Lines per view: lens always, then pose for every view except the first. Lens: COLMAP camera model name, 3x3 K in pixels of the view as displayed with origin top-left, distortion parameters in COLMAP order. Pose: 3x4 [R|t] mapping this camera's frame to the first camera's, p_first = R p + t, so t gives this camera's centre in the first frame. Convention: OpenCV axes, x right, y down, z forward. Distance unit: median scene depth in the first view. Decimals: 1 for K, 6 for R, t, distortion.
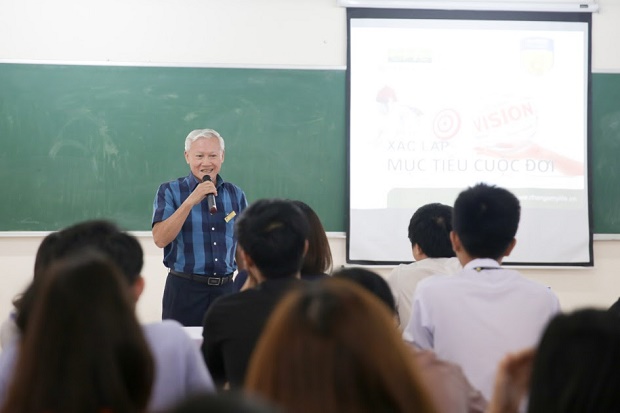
lens RADIAL K [[1355.3, 0, 338.8], [0, 1355.3, 169.9], [0, 0, 1]] dist [0.319589, 0.000000]
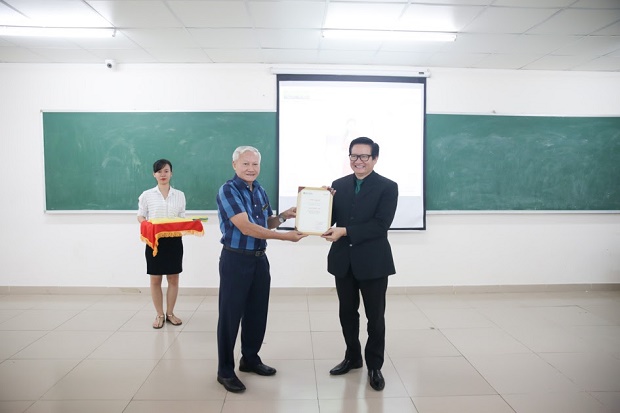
lens RADIAL K [[437.0, 0, 308.5], [0, 437.0, 207.7], [0, 0, 1]] dist [-0.068733, 0.005845]
pose [[0.996999, 0.000899, -0.077407, 0.085749], [0.005595, 0.996481, 0.083637, -0.002224], [0.077210, -0.083819, 0.993485, 0.473231]]
